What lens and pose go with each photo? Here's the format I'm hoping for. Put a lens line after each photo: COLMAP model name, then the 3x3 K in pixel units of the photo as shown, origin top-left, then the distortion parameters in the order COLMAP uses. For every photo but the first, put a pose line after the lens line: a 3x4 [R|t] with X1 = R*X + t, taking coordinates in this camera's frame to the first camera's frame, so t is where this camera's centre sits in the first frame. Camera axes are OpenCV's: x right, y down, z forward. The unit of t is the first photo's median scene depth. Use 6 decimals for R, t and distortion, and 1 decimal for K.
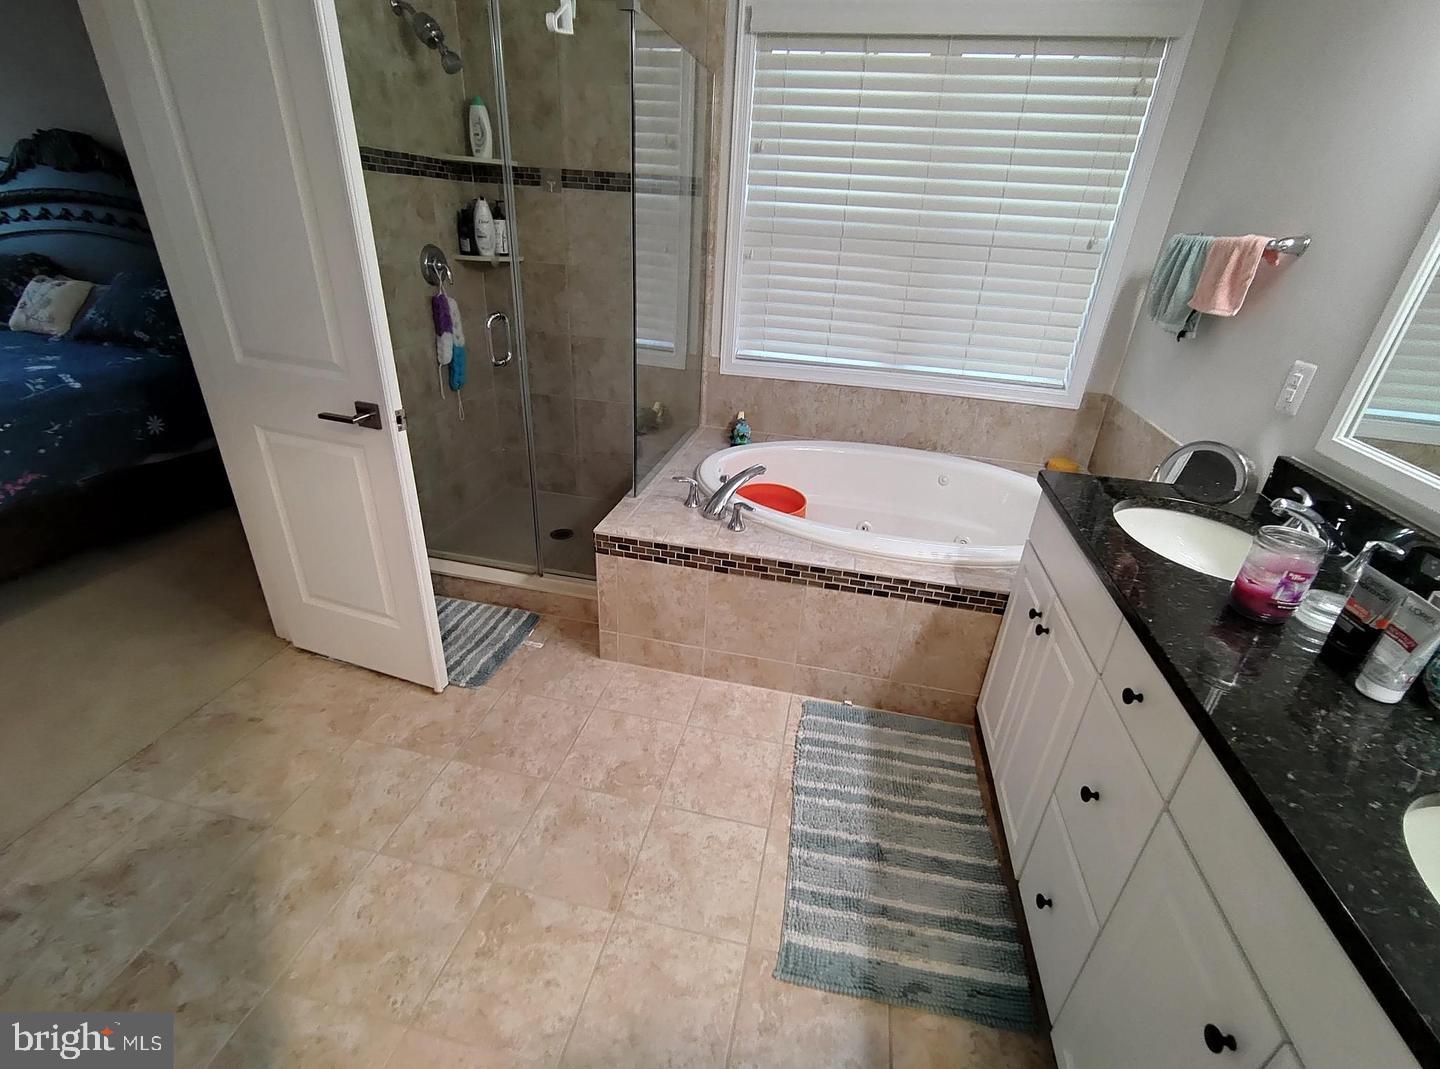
lens RADIAL K [[630.5, 0, 741.2], [0, 630.5, 535.0], [0, 0, 1]] dist [-0.002347, -0.000408]
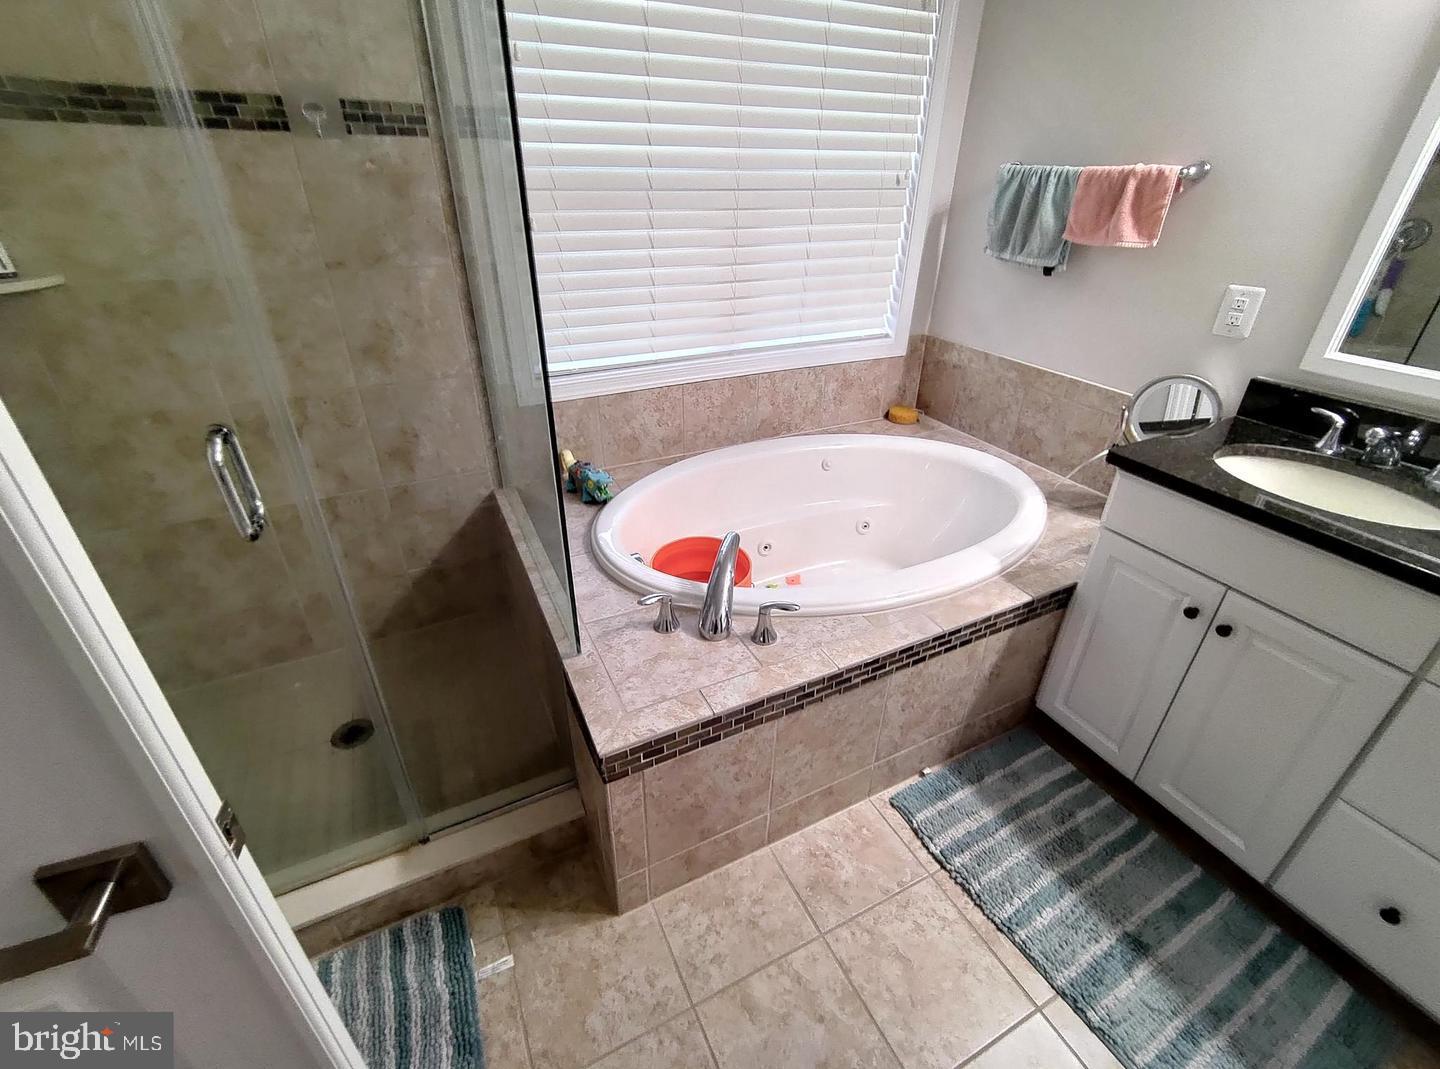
lens RADIAL K [[628.9, 0, 729.3], [0, 628.9, 529.8], [0, 0, 1]] dist [-0.001113, -0.000555]
pose [[0.788806, -0.343350, 0.509800, -0.346615], [0.304232, 0.938800, 0.161547, -0.243104], [-0.534067, 0.027668, 0.844989, 0.437335]]
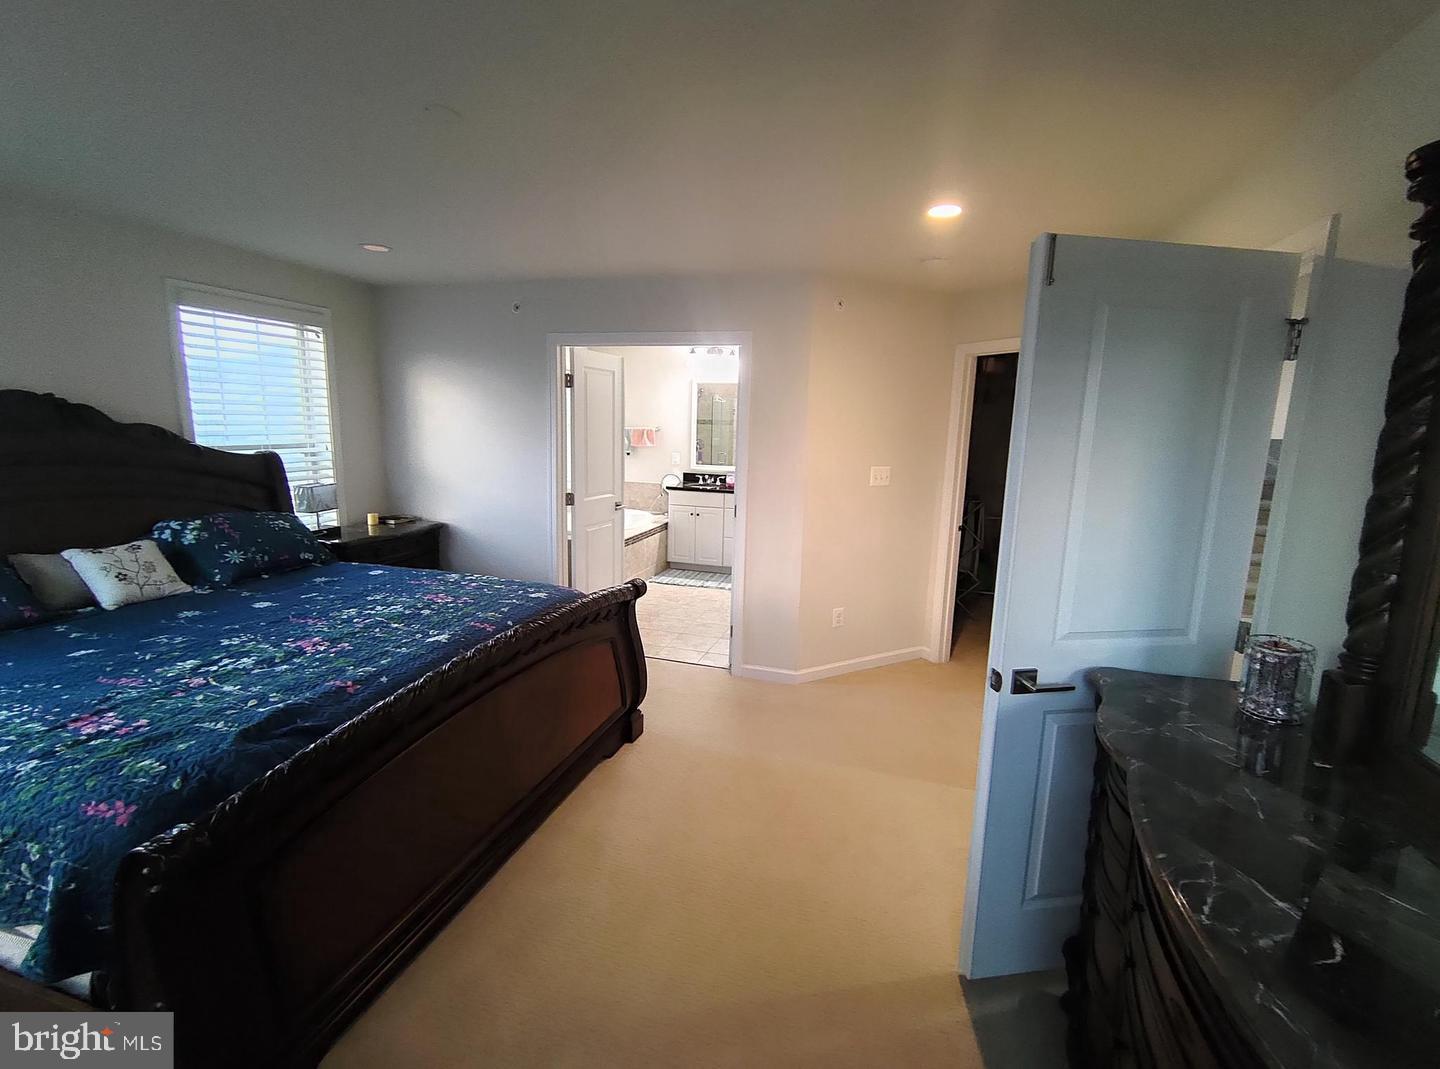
lens RADIAL K [[628.9, 0, 729.3], [0, 628.9, 529.8], [0, 0, 1]] dist [-0.001113, -0.000555]
pose [[0.099790, -0.239646, 0.965718, -2.663027], [0.427385, 0.886793, 0.175898, -0.311850], [-0.898545, 0.395181, 0.190914, 0.004007]]
